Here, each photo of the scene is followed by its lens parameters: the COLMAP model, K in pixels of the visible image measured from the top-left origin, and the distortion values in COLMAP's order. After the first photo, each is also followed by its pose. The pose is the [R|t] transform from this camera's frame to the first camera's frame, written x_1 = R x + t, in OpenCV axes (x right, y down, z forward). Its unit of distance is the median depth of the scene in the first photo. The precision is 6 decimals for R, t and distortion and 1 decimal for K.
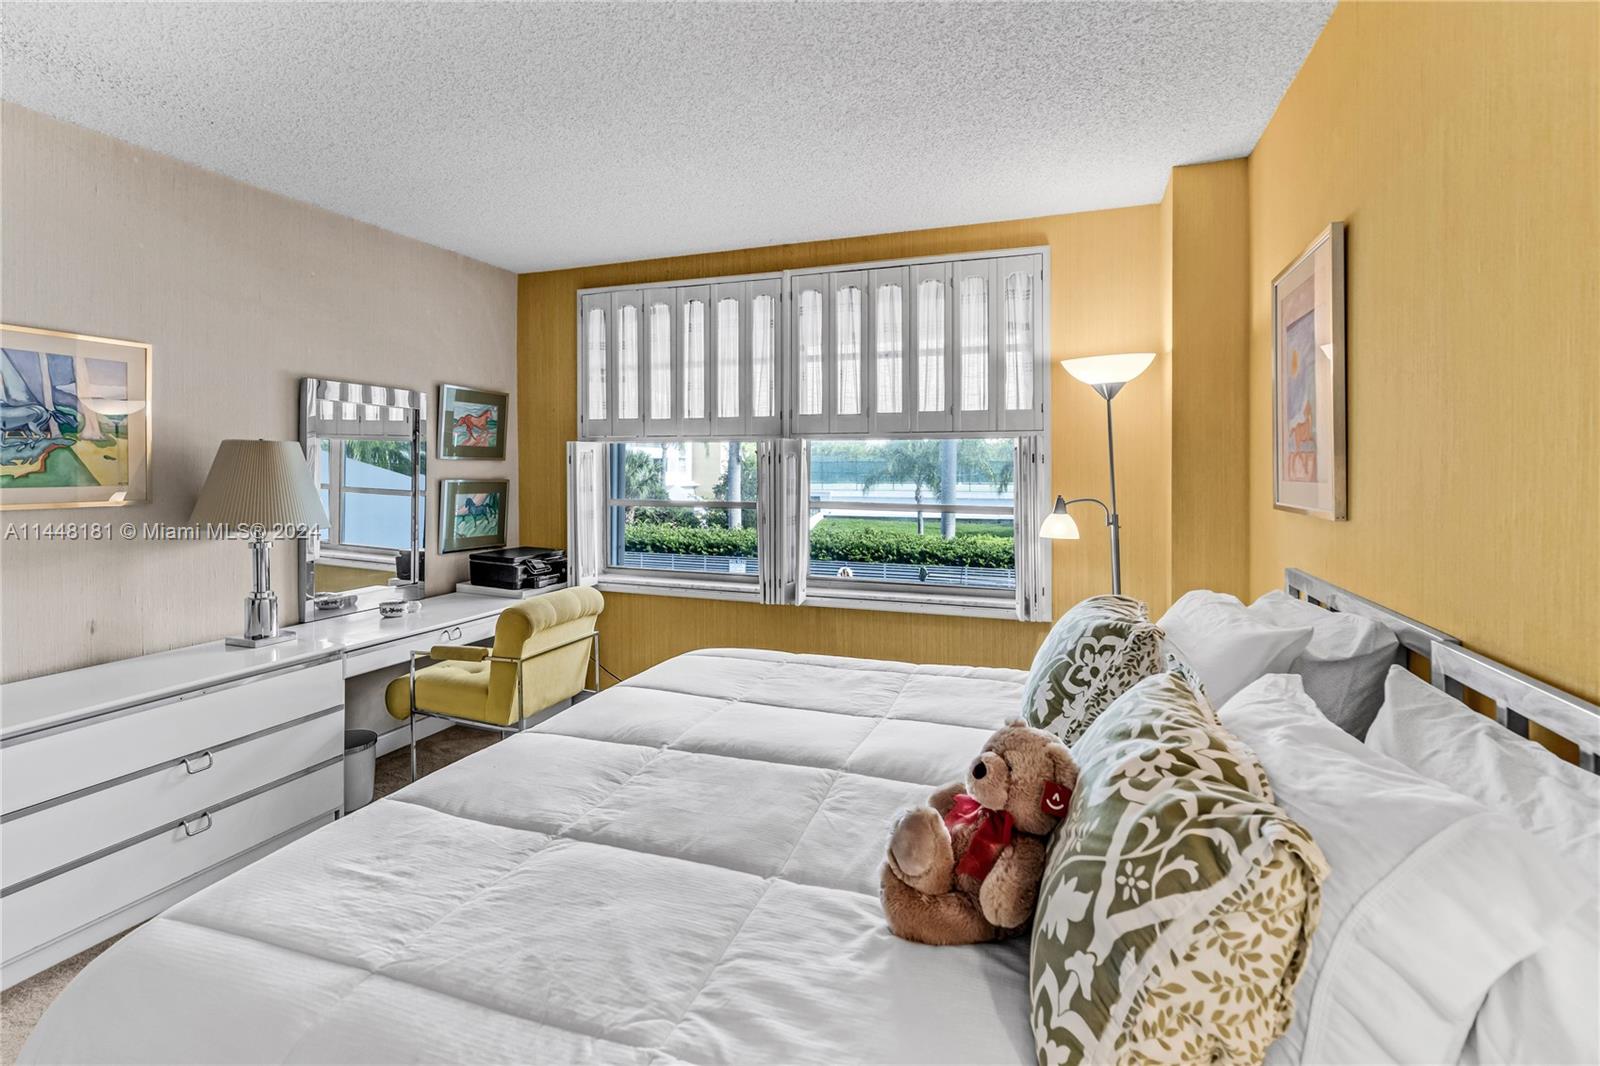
lens RADIAL K [[756.7, 0, 798.4], [0, 756.7, 463.9], [0, 0, 1]] dist [0.000059, 0.000081]
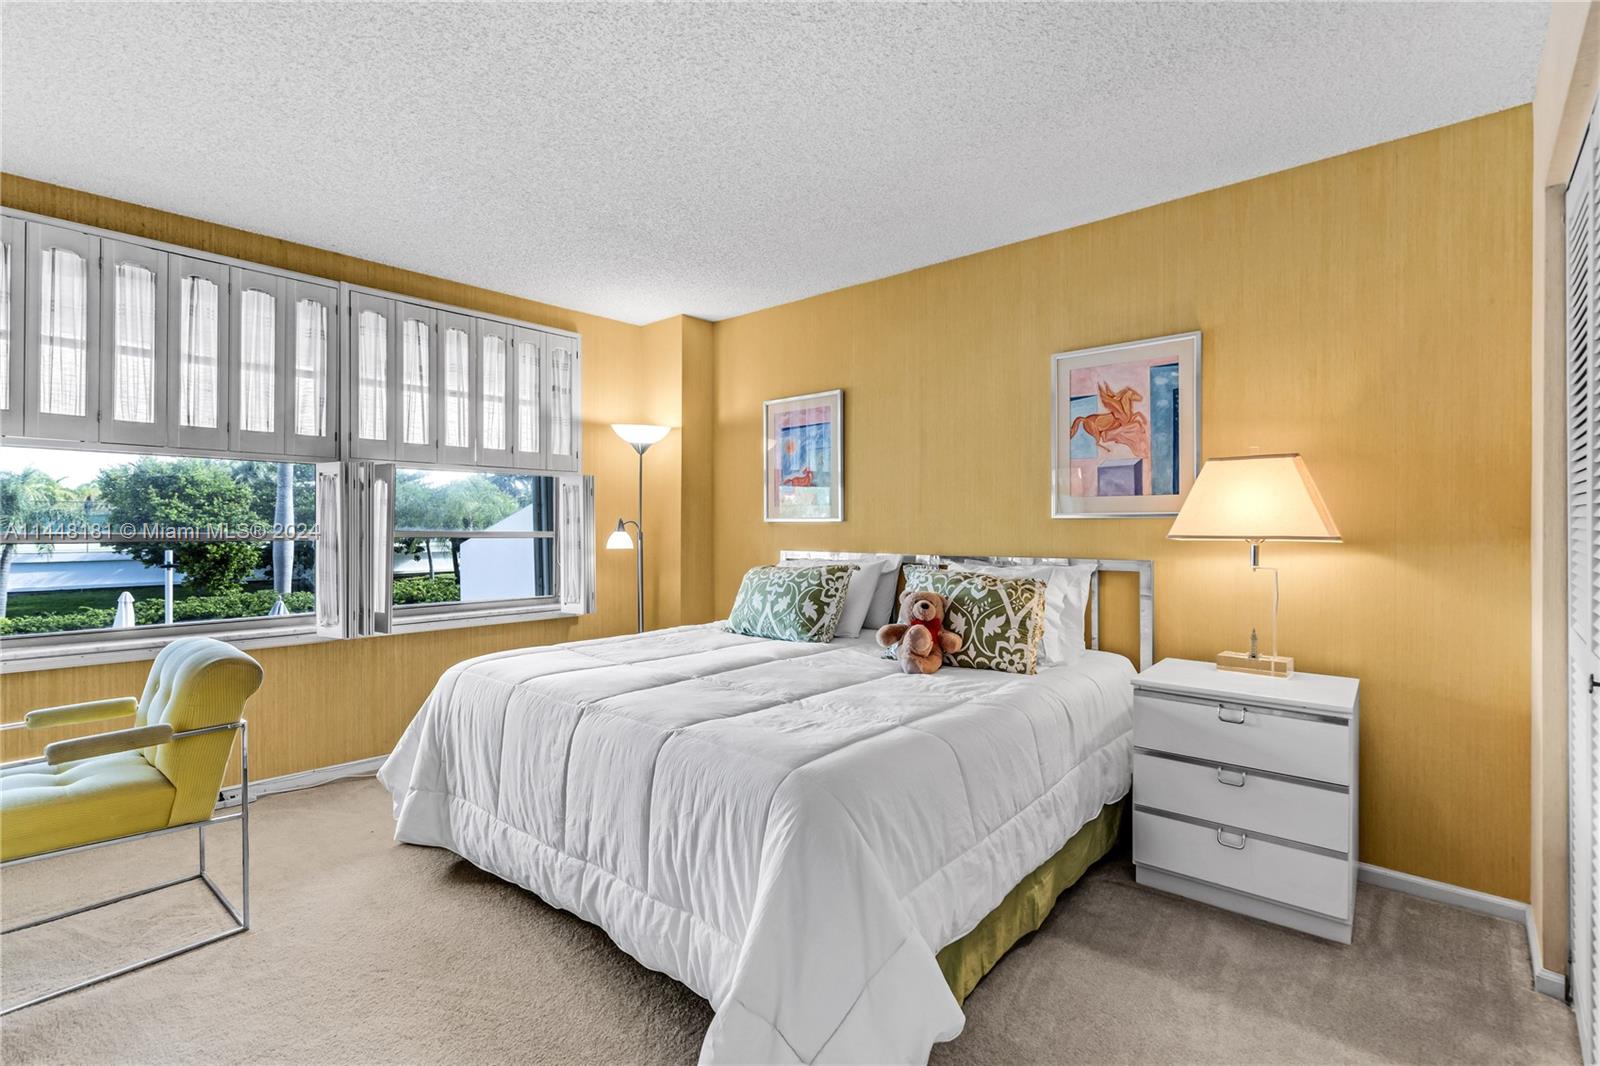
lens RADIAL K [[750.0, 0, 795.4], [0, 750.0, 515.8], [0, 0, 1]] dist [0.036513, 0.000047]
pose [[0.371199, 0.004309, 0.928544, -0.727904], [-0.005547, 0.999982, -0.002423, 0.032479], [-0.928537, -0.004251, 0.371216, 0.145147]]
